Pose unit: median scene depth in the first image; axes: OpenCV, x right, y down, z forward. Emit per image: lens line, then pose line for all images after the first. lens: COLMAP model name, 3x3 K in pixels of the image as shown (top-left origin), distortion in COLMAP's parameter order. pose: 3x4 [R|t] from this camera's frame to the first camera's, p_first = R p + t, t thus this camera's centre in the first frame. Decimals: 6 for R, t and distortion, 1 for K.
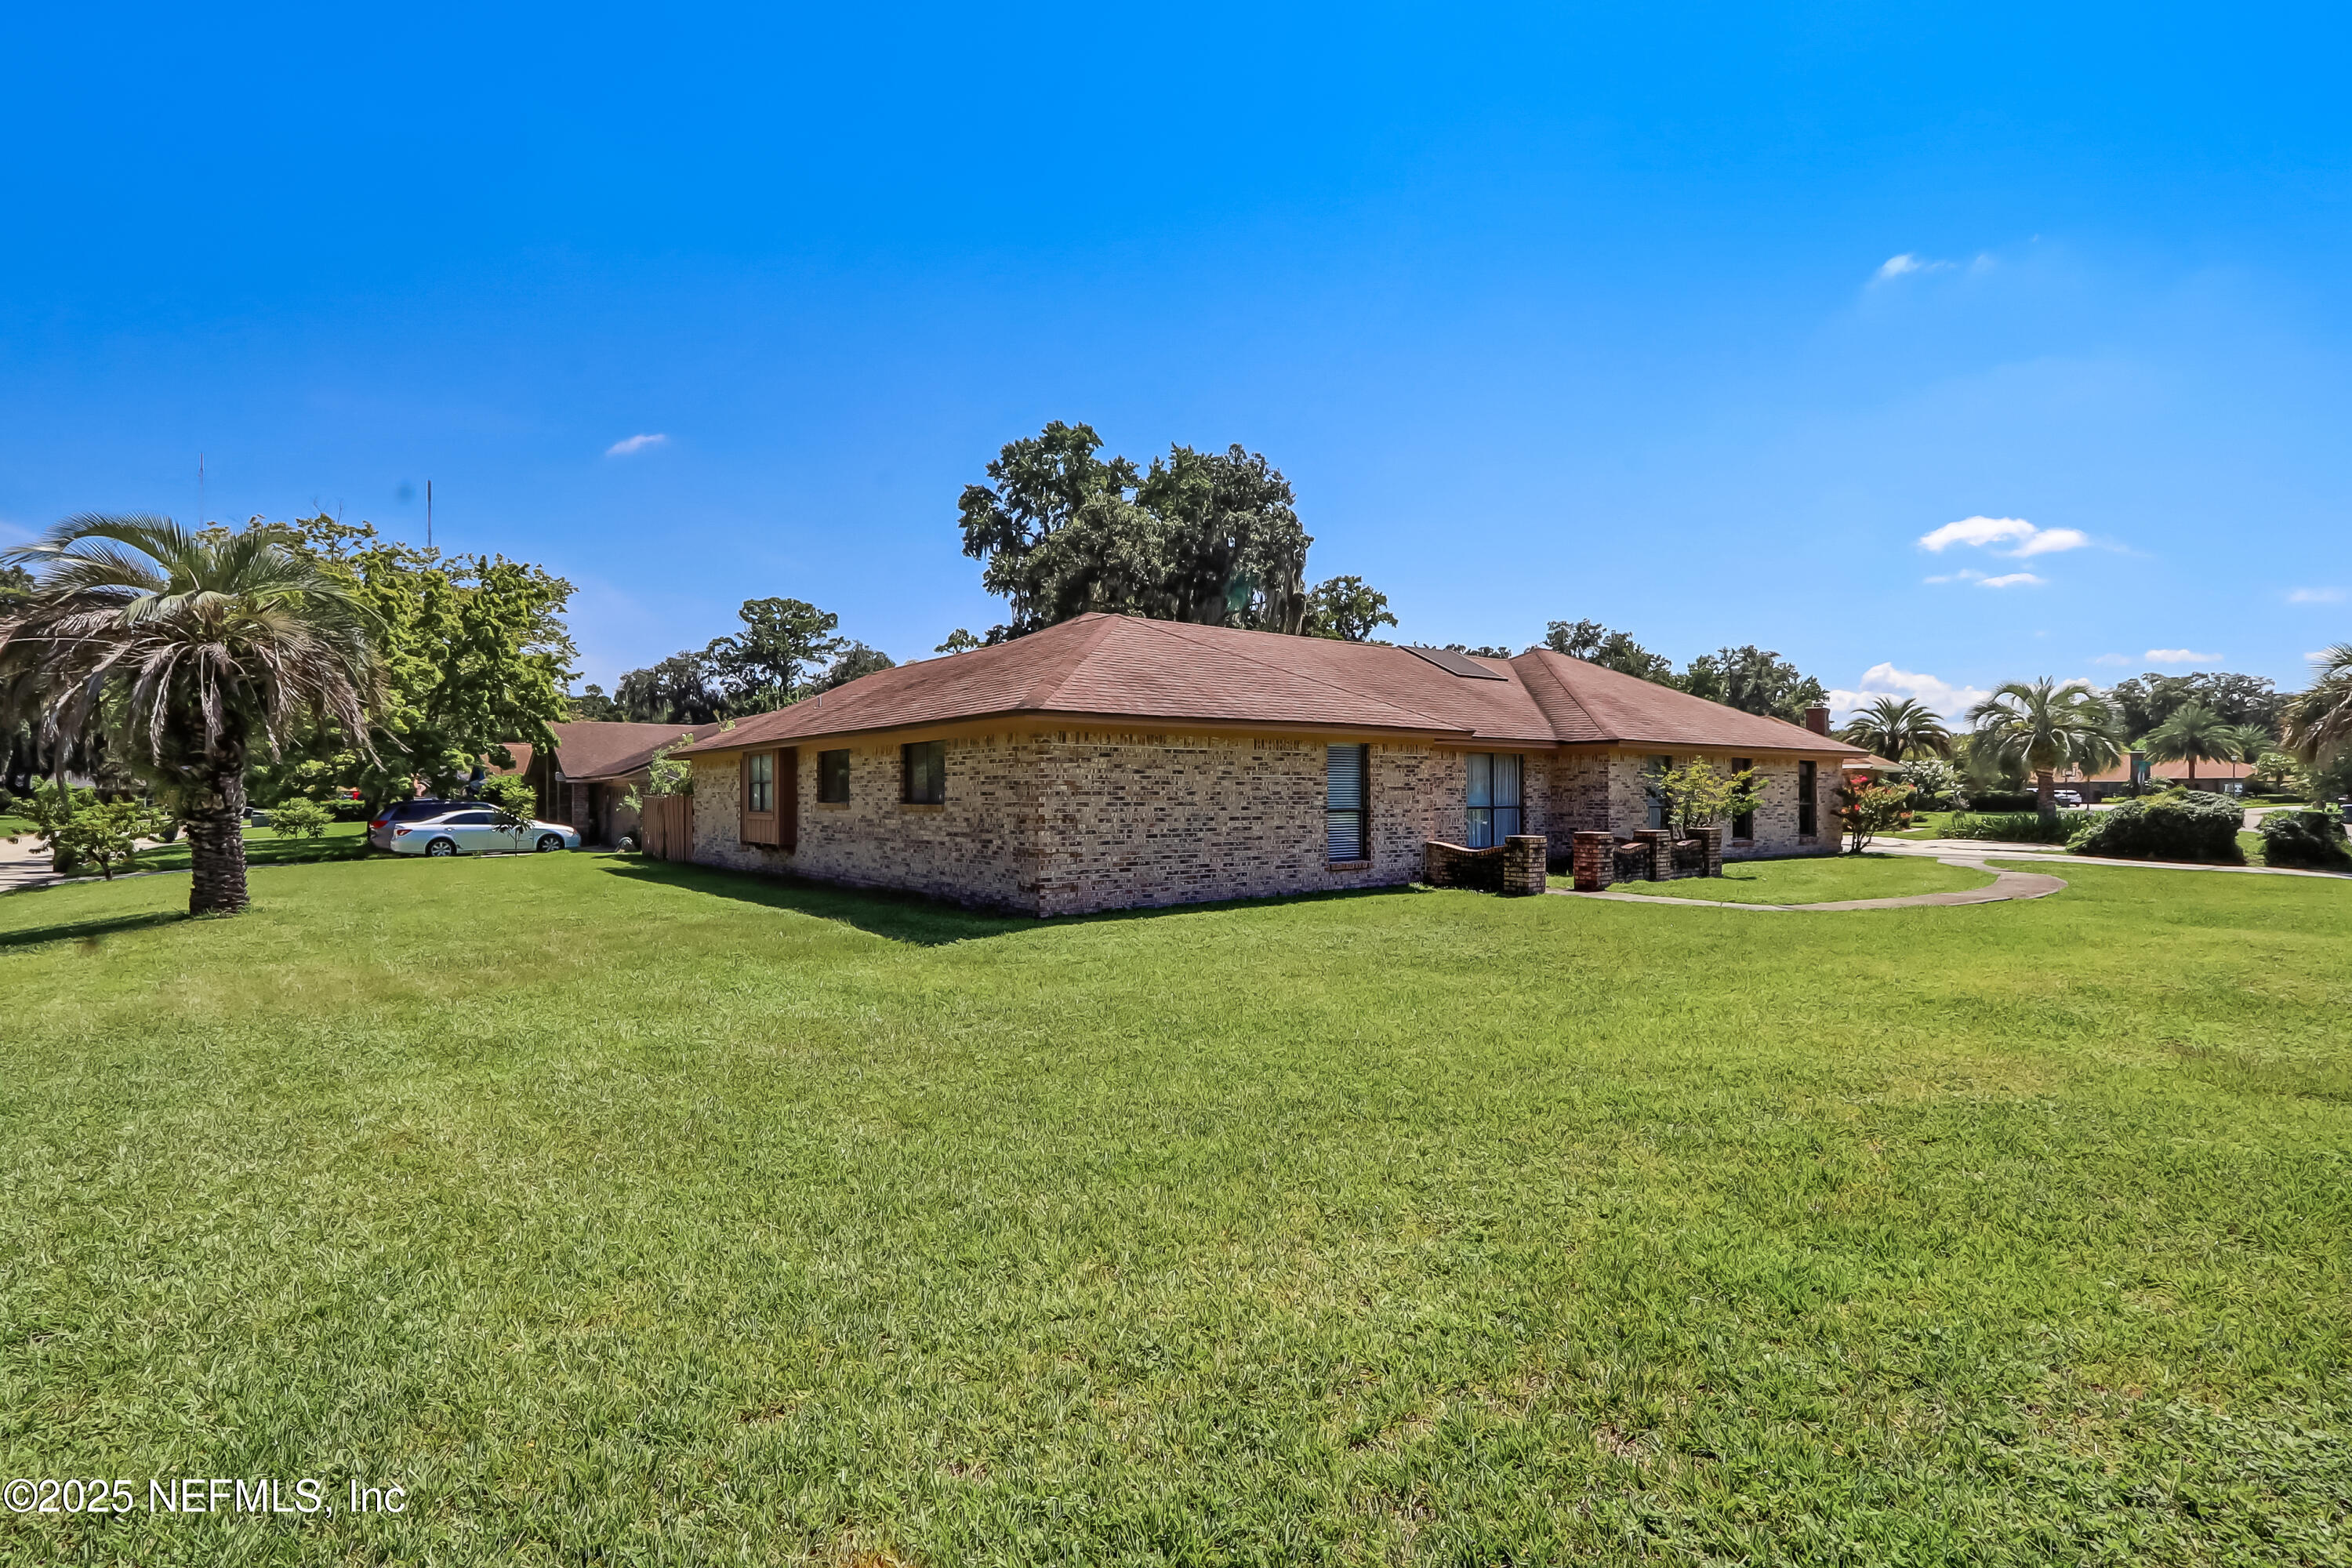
lens RADIAL K [[1088.1, 0, 1164.0], [0, 1088.1, 793.1], [0, 0, 1]] dist [-0.001615, 0.007442]
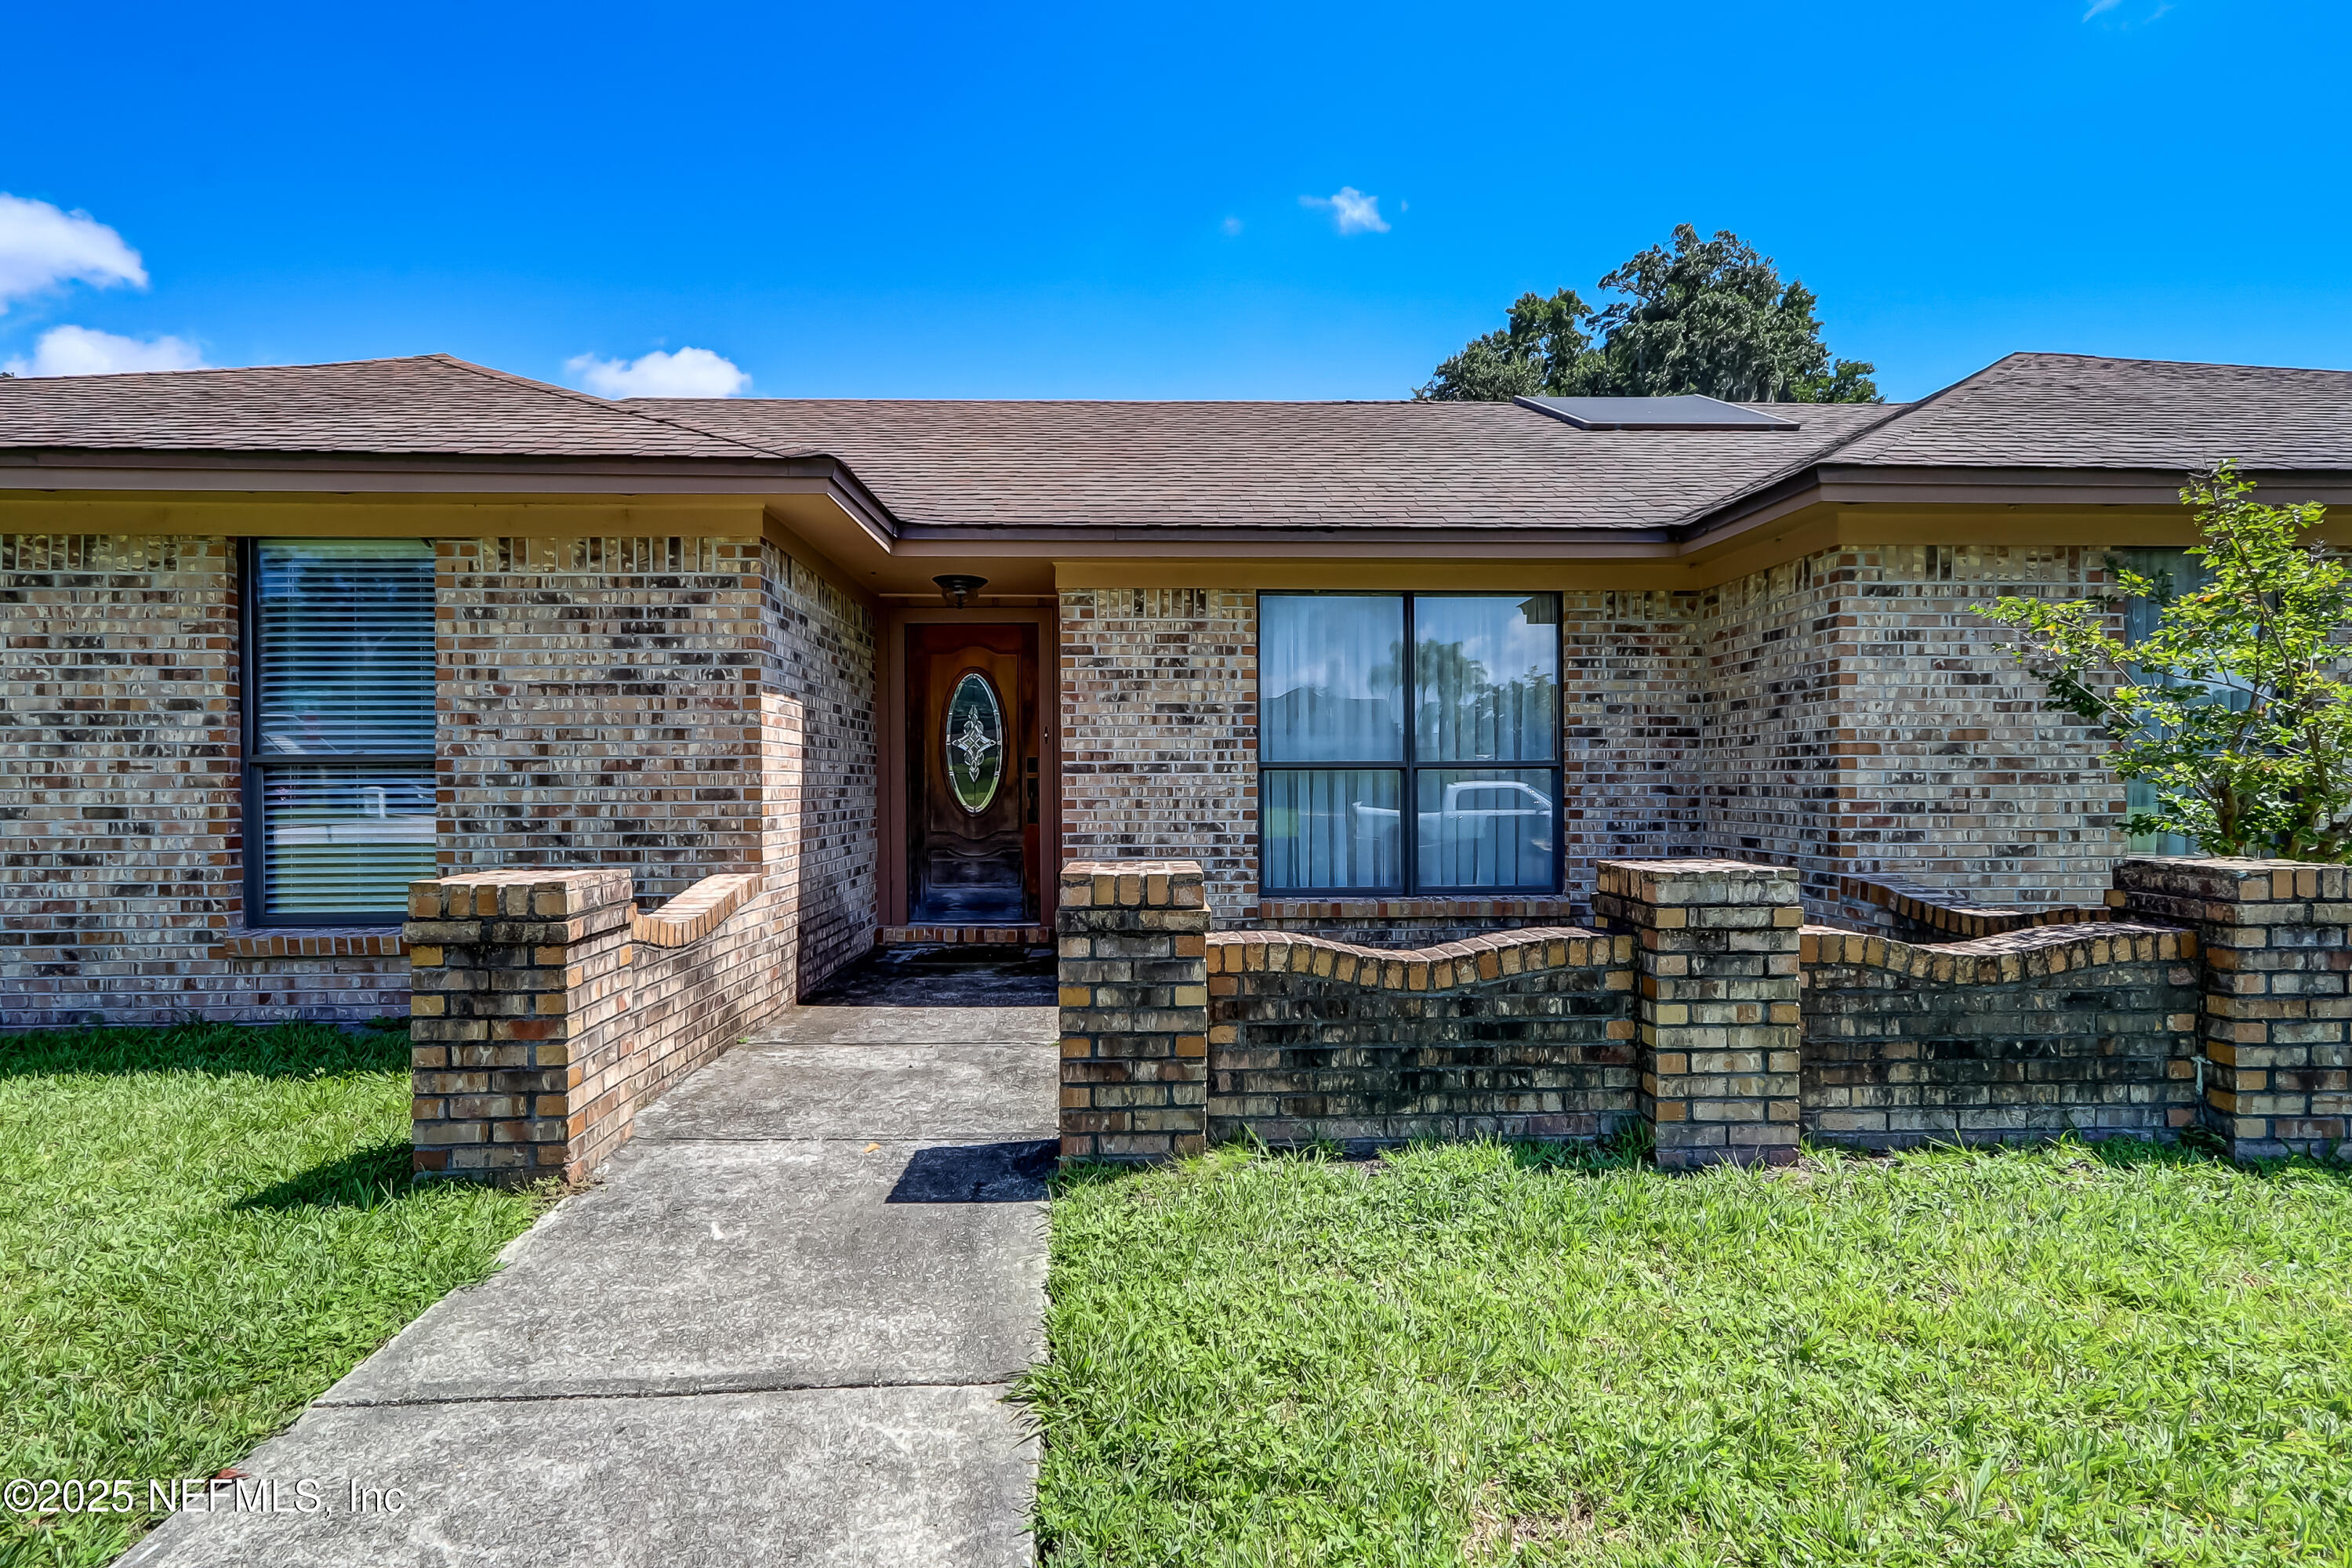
lens RADIAL K [[1088.1, 0, 1164.0], [0, 1088.1, 793.1], [0, 0, 1]] dist [-0.001615, 0.007442]
pose [[0.824496, 0.001224, -0.565867, 0.500094], [0.003905, 0.999962, 0.007853, 0.021695], [0.565854, -0.008684, 0.824459, 0.826320]]
